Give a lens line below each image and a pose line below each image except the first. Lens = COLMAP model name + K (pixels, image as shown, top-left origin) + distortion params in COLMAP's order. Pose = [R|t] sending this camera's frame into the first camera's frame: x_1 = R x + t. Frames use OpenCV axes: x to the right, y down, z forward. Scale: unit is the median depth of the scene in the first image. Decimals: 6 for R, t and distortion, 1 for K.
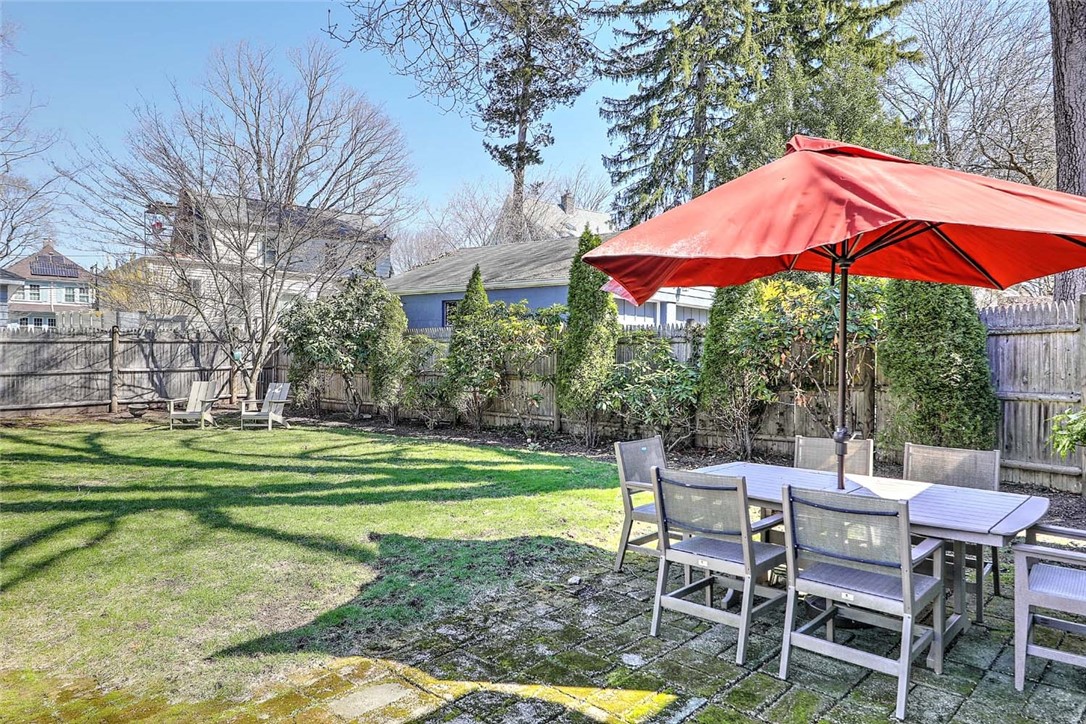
lens RADIAL K [[698.4, 0, 544.7], [0, 698.4, 361.8], [0, 0, 1]] dist [0.004300, 0.000428]
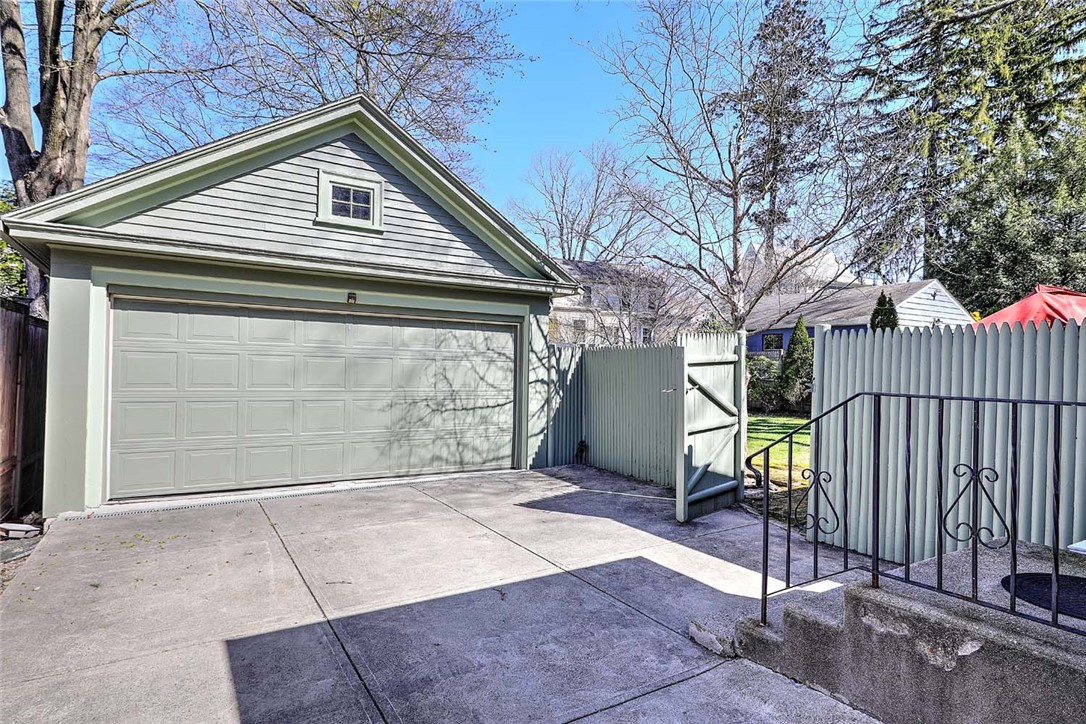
lens RADIAL K [[592.8, 0, 537.6], [0, 592.8, 361.6], [0, 0, 1]] dist [-0.002807, -0.001409]
pose [[0.942179, 0.001995, -0.335105, -0.075351], [-0.010025, 0.999703, -0.022235, 0.004190], [0.334960, 0.024309, 0.941919, -0.190207]]
